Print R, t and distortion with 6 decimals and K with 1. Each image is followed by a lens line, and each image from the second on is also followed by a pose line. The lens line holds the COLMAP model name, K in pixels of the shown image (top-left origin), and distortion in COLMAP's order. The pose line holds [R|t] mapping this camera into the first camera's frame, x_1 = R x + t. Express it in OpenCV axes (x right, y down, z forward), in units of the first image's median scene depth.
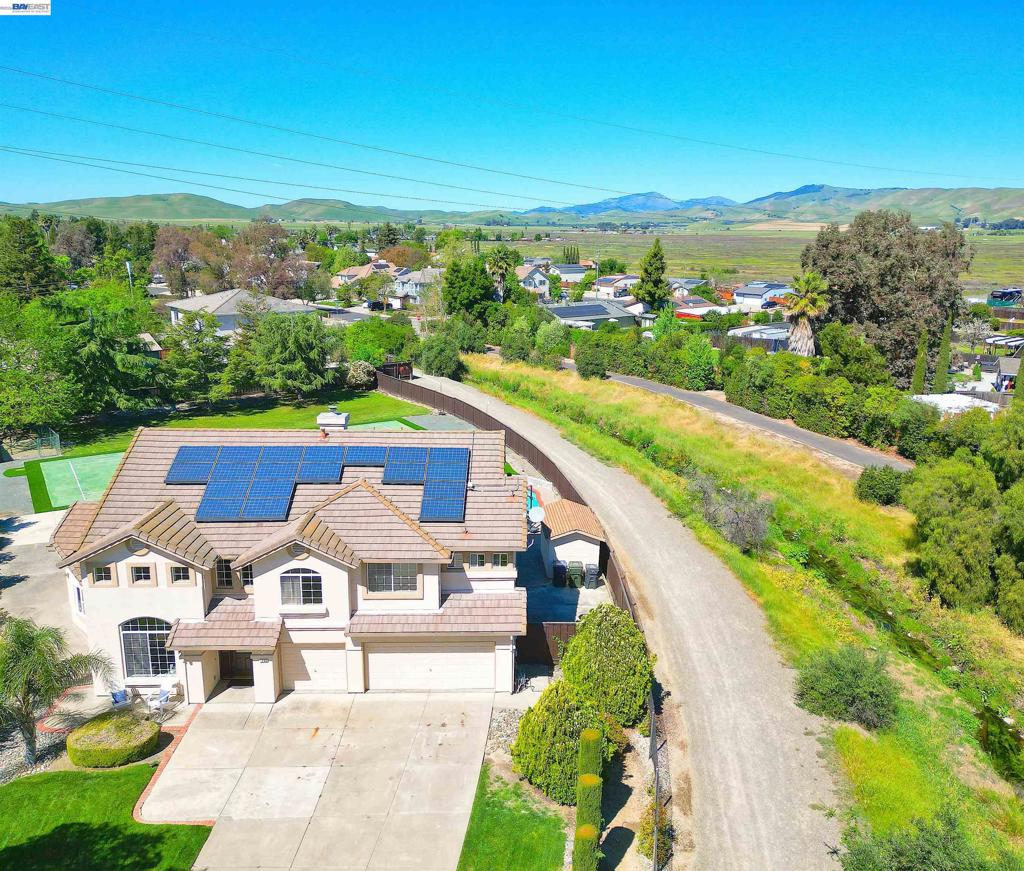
lens RADIAL K [[829.6, 0, 536.8], [0, 829.6, 440.8], [0, 0, 1]] dist [0.059232, -0.045877]
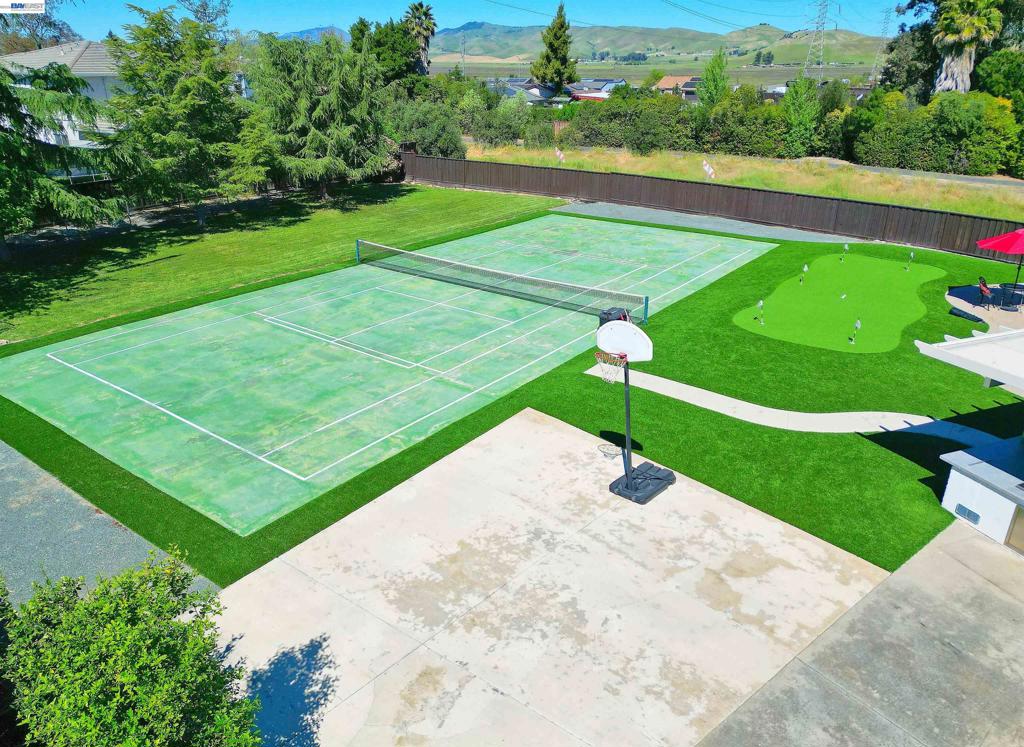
lens RADIAL K [[720.2, 0, 510.8], [0, 720.2, 366.2], [0, 0, 1]] dist [0.042492, -0.010497]
pose [[0.939701, -0.139797, 0.312121, -0.508370], [0.092456, 0.982500, 0.161698, -0.004700], [-0.329263, -0.123090, 0.936181, 0.691345]]
